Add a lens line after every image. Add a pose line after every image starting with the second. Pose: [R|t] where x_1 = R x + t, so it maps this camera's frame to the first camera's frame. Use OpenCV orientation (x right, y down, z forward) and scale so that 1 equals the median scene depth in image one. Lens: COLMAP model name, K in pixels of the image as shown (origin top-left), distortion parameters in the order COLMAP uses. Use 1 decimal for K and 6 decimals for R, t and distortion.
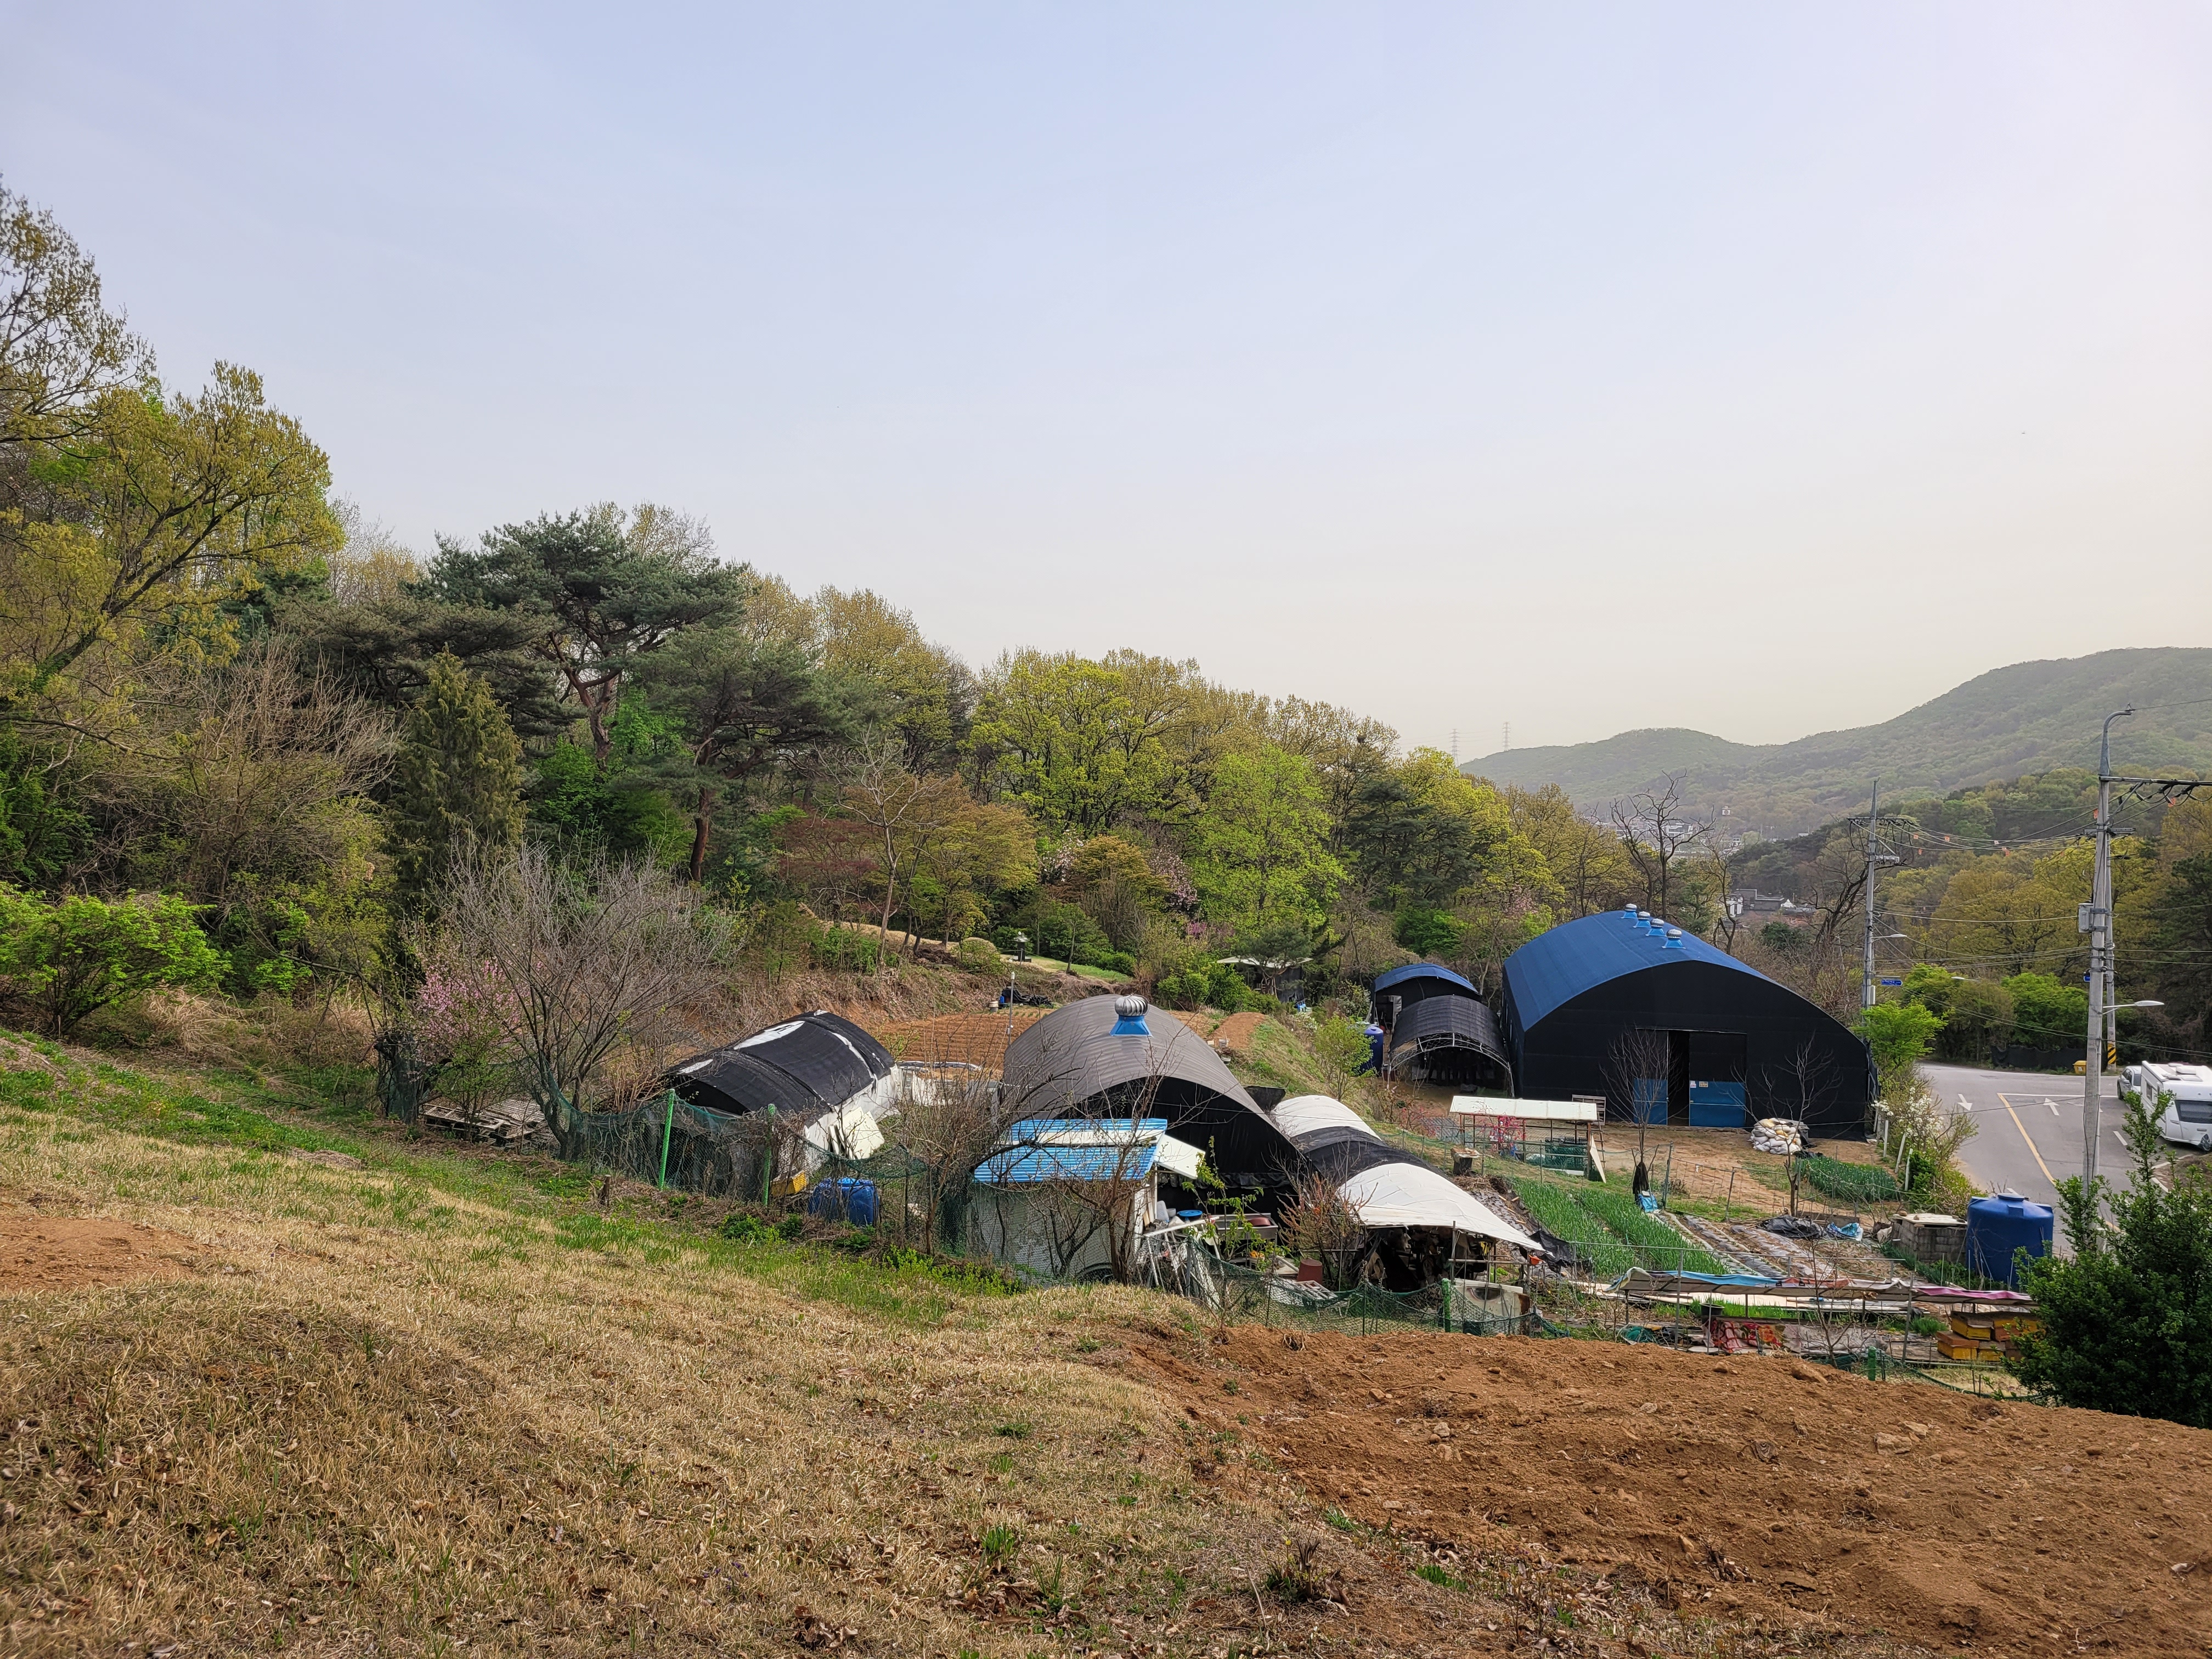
lens RADIAL K [[1680.4, 0, 1102.3], [0, 1680.4, 822.4], [0, 0, 1]] dist [0.033057, 0.002764]
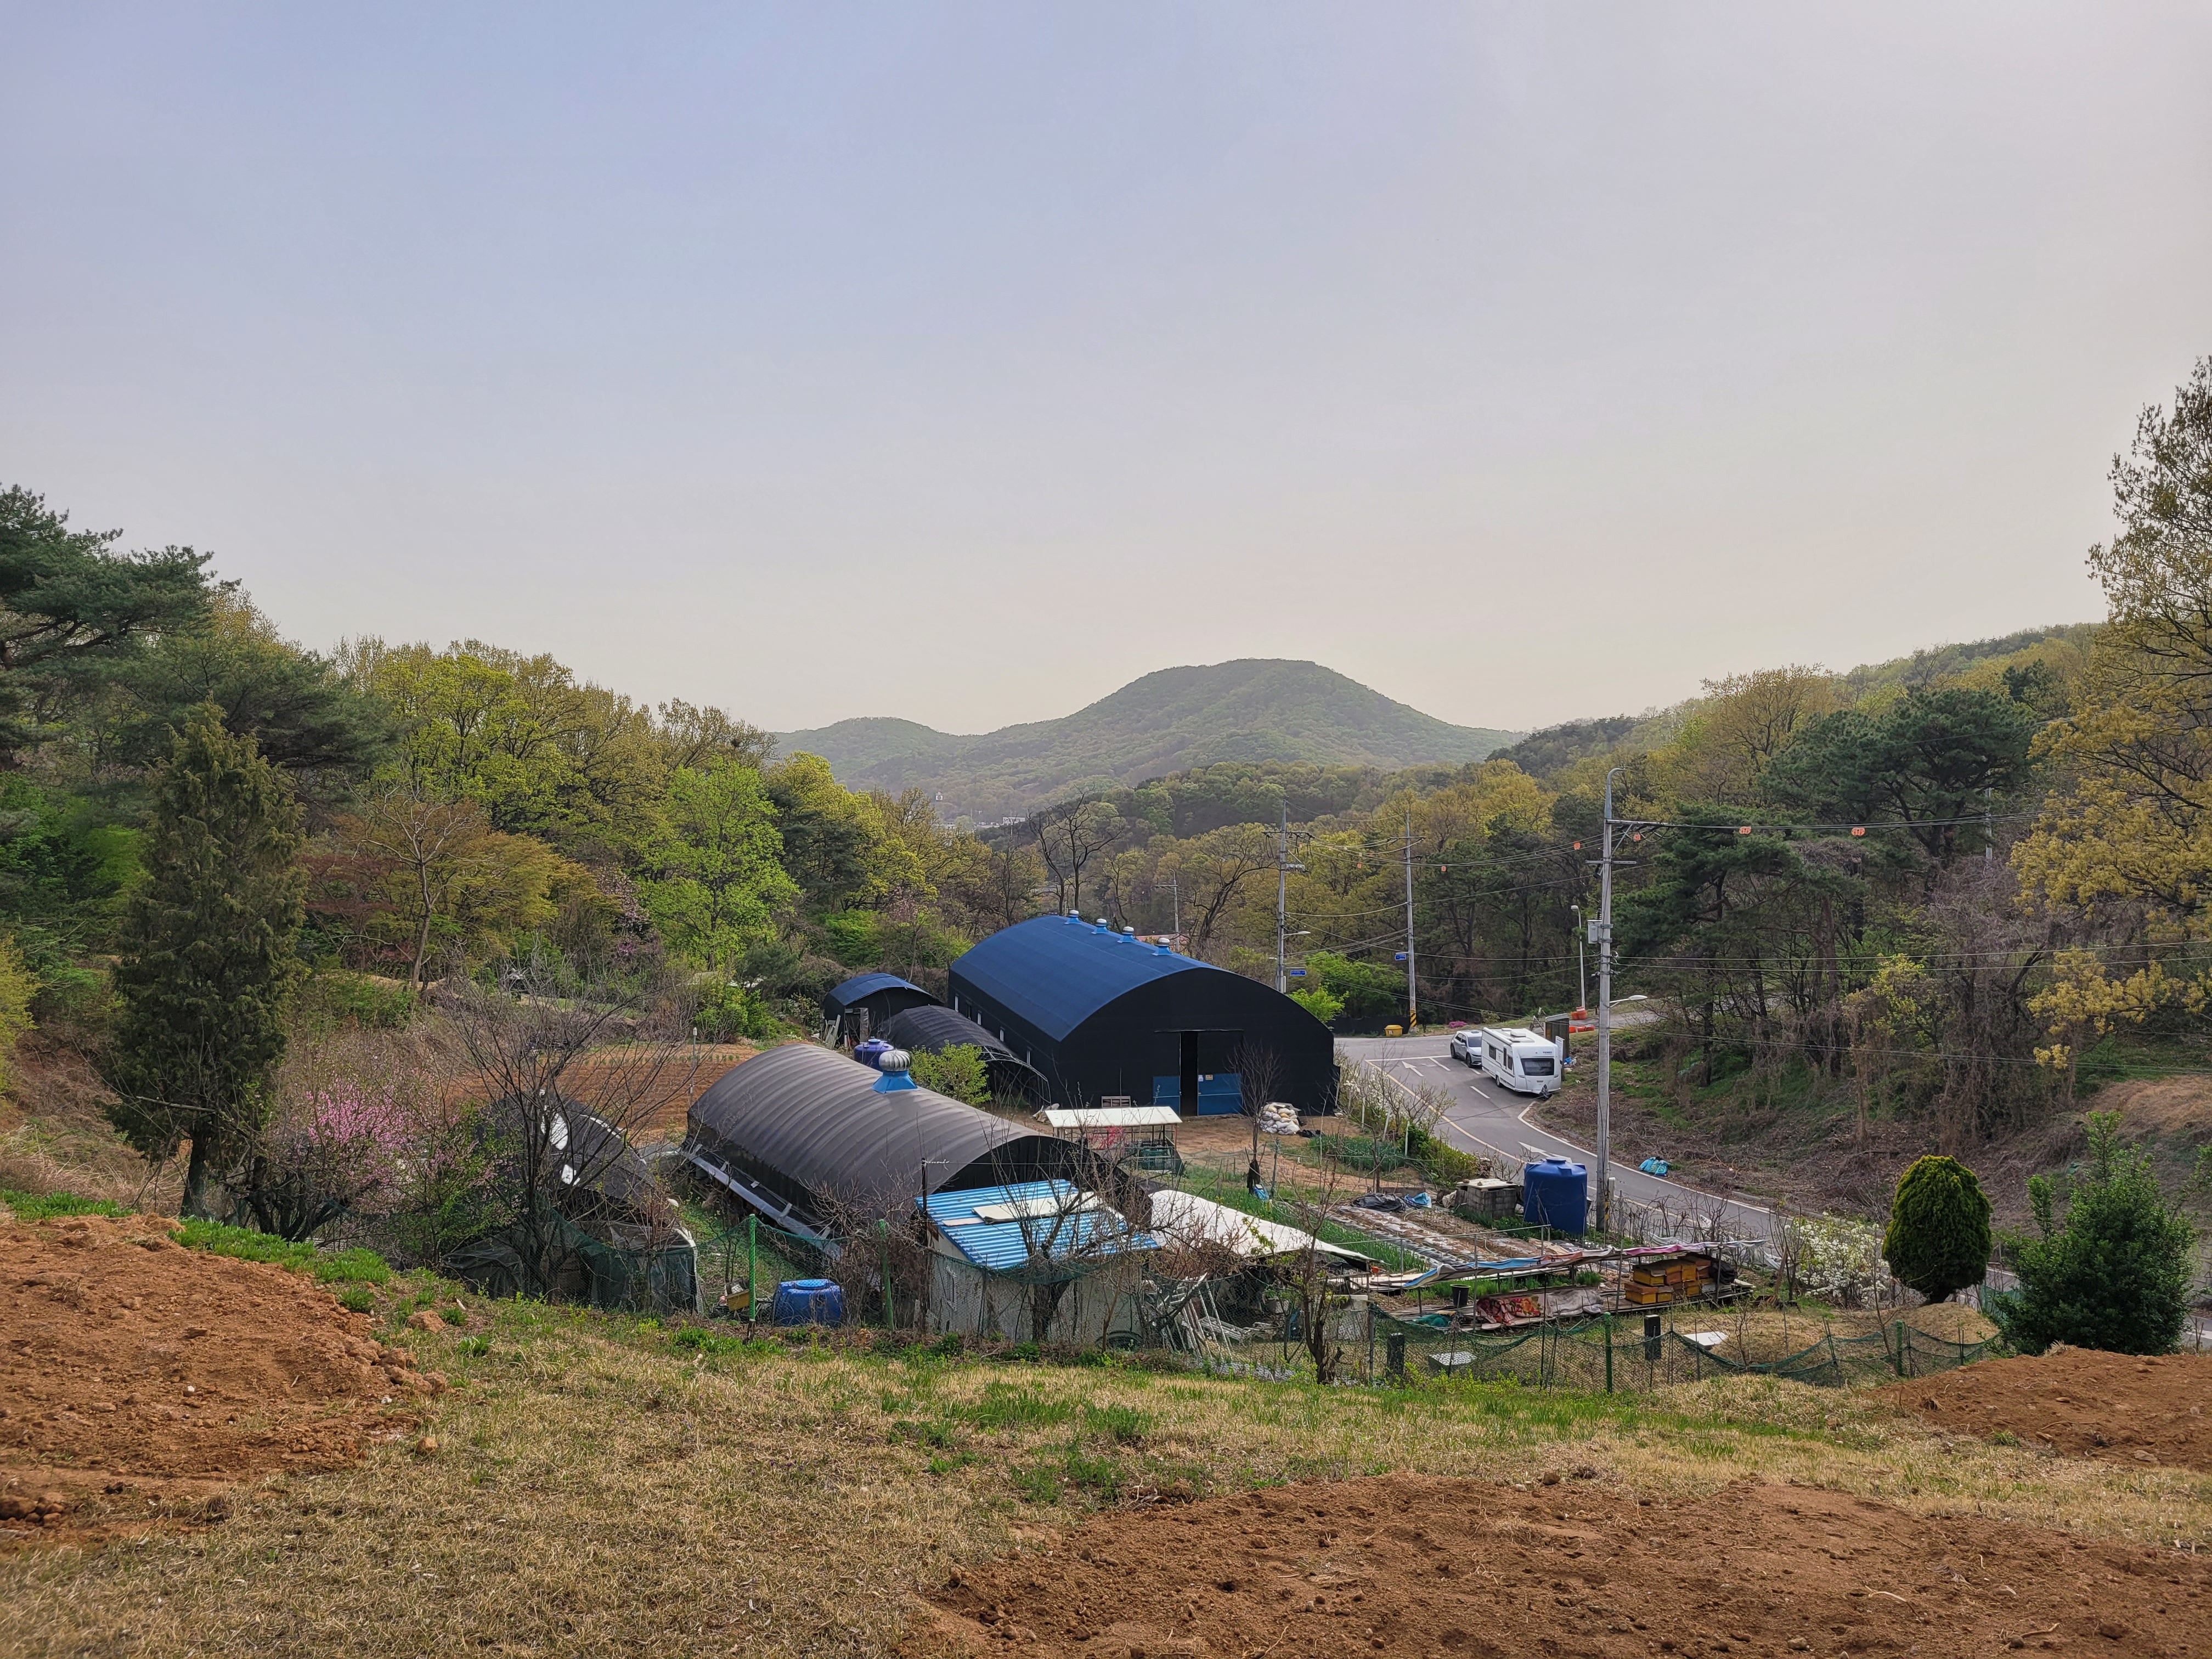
lens RADIAL K [[1680.4, 0, 1098.9], [0, 1680.4, 833.1], [0, 0, 1]] dist [0.033057, 0.002764]
pose [[0.888465, -0.012490, 0.458775, -0.116794], [0.004012, 0.999803, 0.019449, -0.015690], [-0.458927, -0.015439, 0.888340, 0.022696]]
